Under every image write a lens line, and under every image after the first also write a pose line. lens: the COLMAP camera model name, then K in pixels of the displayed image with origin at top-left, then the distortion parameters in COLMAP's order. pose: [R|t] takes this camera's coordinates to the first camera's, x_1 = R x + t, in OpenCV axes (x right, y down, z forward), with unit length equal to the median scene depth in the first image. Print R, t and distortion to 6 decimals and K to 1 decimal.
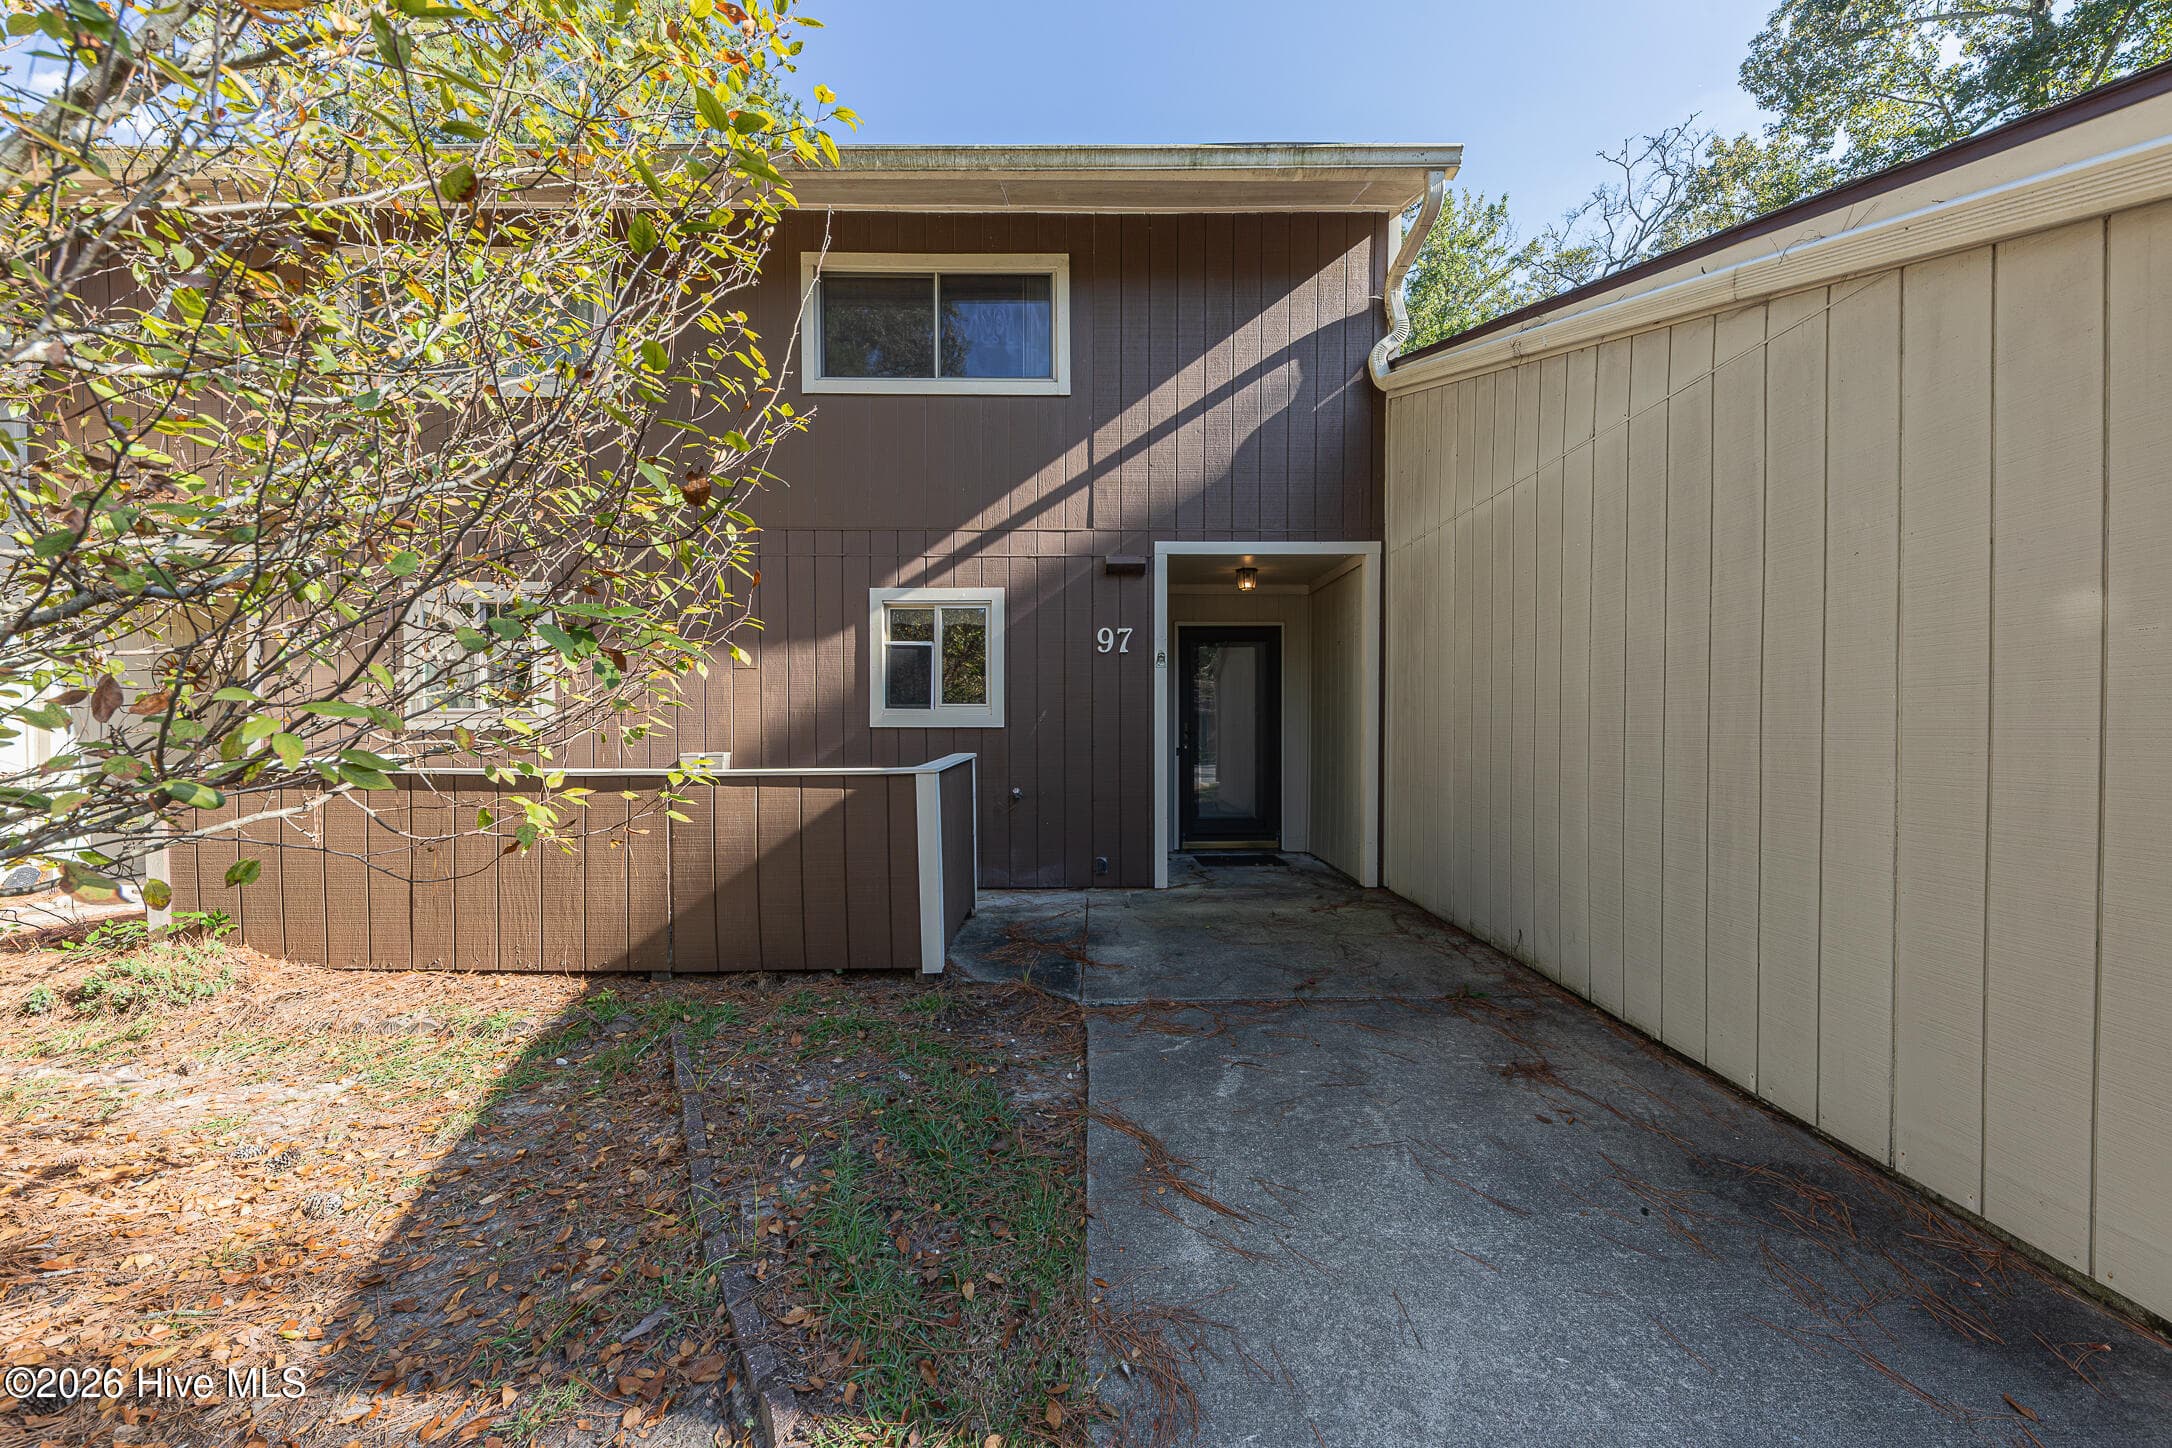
lens RADIAL K [[784.2, 0, 1087.9], [0, 784.2, 731.5], [0, 0, 1]] dist [-0.000810, -0.000009]
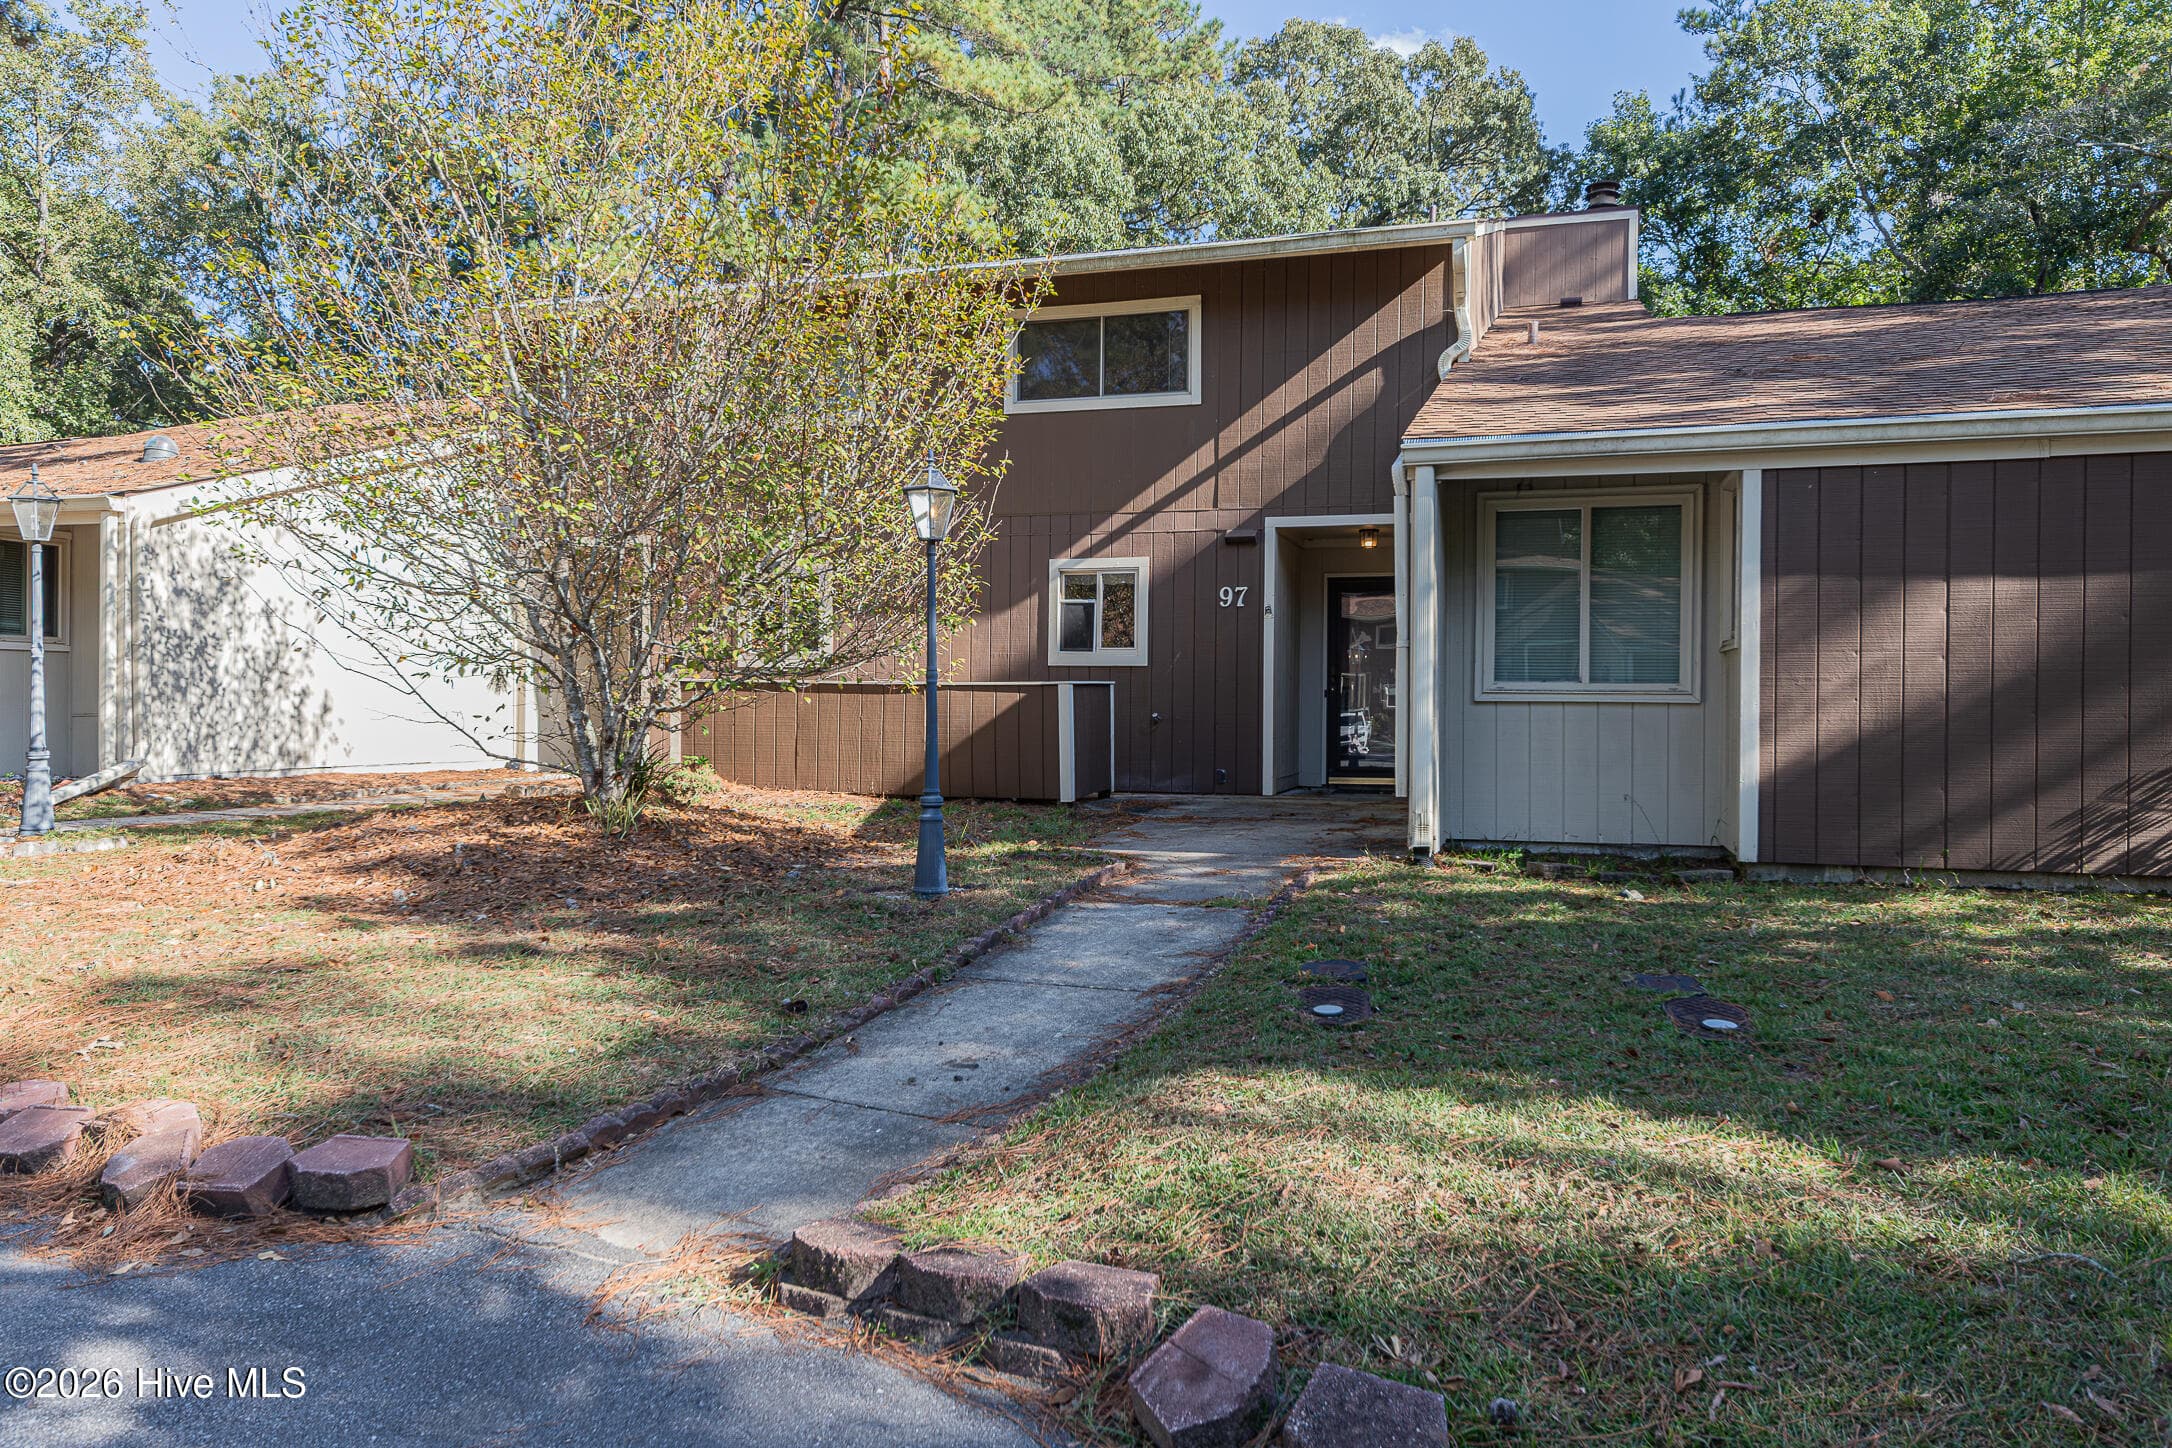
lens RADIAL K [[1422.2, 0, 1113.7], [0, 1422.2, 721.0], [0, 0, 1]] dist [0.012429, -0.000530]
pose [[0.958318, 0.011885, -0.285456, 0.507159], [-0.012832, 0.999917, -0.001446, 0.089782], [0.285415, 0.005048, 0.958391, -1.254285]]
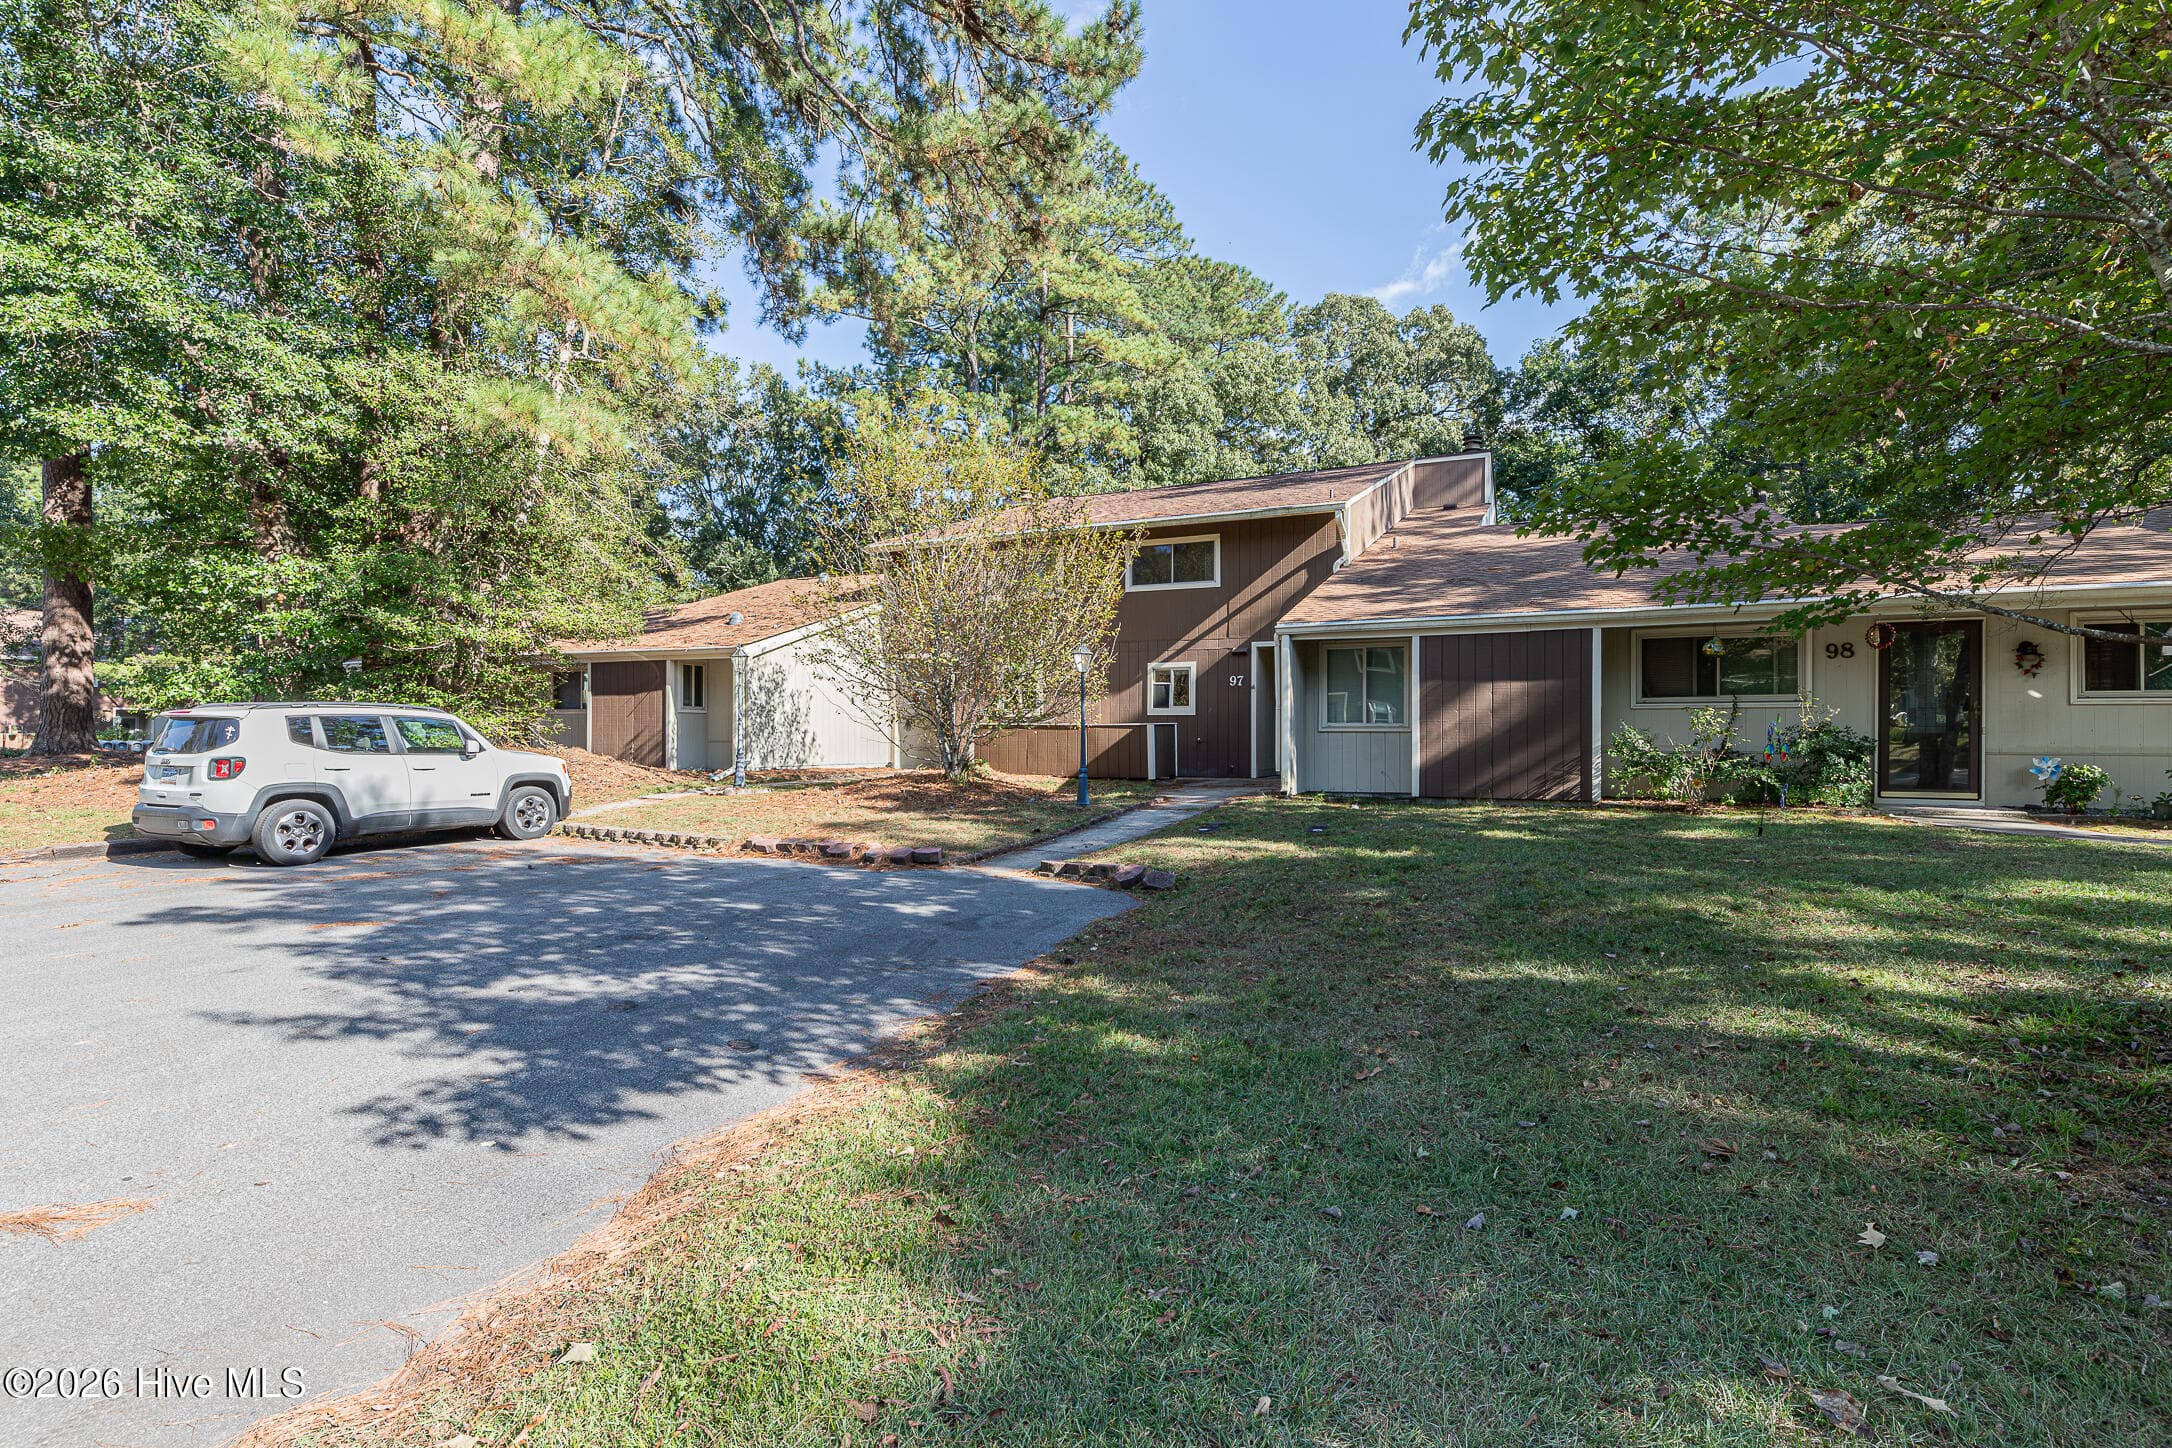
lens RADIAL K [[1079.1, 0, 1086.0], [0, 1079.1, 724.0], [0, 0, 1]] dist [0.003157, 0.000194]
pose [[0.904862, -0.002498, -0.425698, 1.097159], [-0.007916, 0.999711, -0.022692, 0.109535], [0.425631, 0.023903, 0.904581, -2.419883]]
